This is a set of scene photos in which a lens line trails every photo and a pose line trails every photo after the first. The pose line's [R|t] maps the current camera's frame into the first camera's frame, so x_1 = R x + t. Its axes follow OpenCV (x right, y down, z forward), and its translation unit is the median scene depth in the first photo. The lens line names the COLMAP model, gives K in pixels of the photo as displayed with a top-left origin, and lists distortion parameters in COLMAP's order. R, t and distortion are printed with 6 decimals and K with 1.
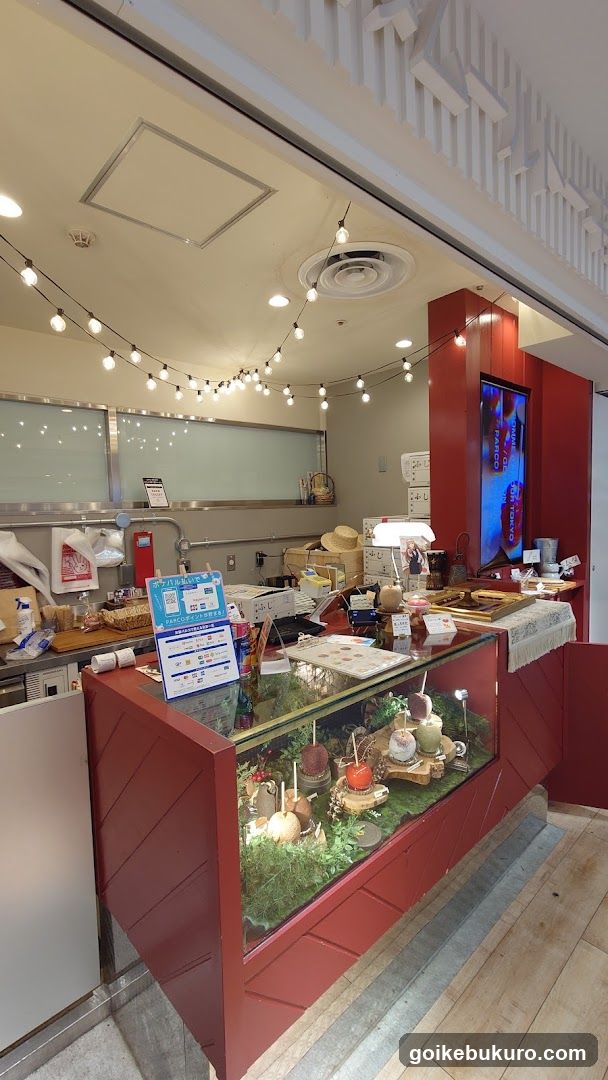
lens RADIAL K [[488.9, 0, 306.0], [0, 488.9, 540.8], [0, 0, 1]] dist [-0.001358, -0.000047]
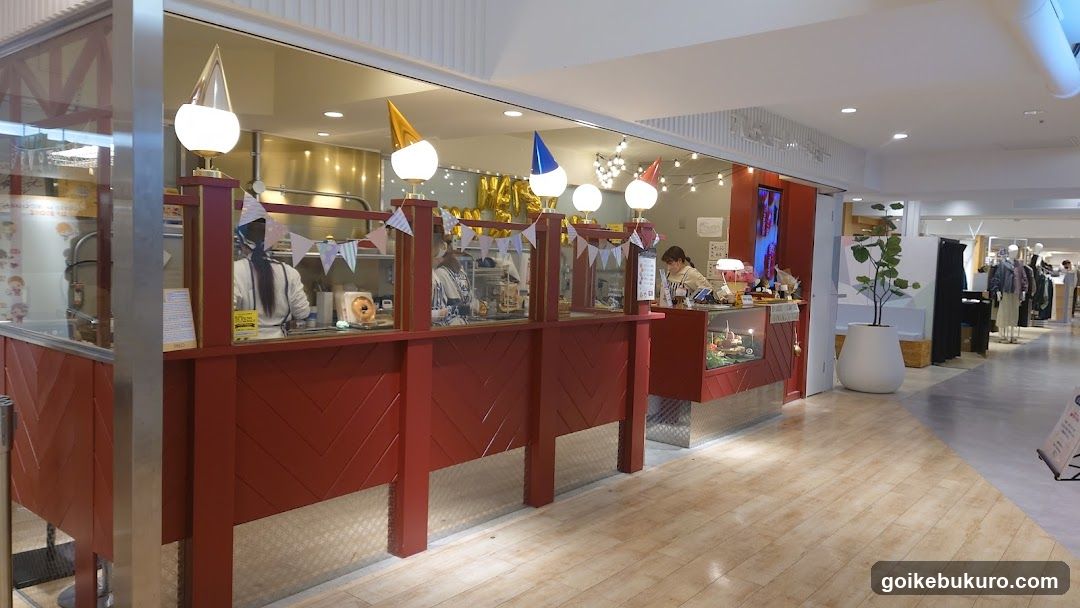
lens RADIAL K [[770.2, 0, 539.8], [0, 770.2, 302.9], [0, 0, 1]] dist [0.002311, 0.000210]
pose [[0.988567, 0.052018, 0.141528, -0.780780], [-0.052492, 0.998621, -0.000385, 0.139901], [-0.141353, -0.007048, 0.989934, -1.628221]]
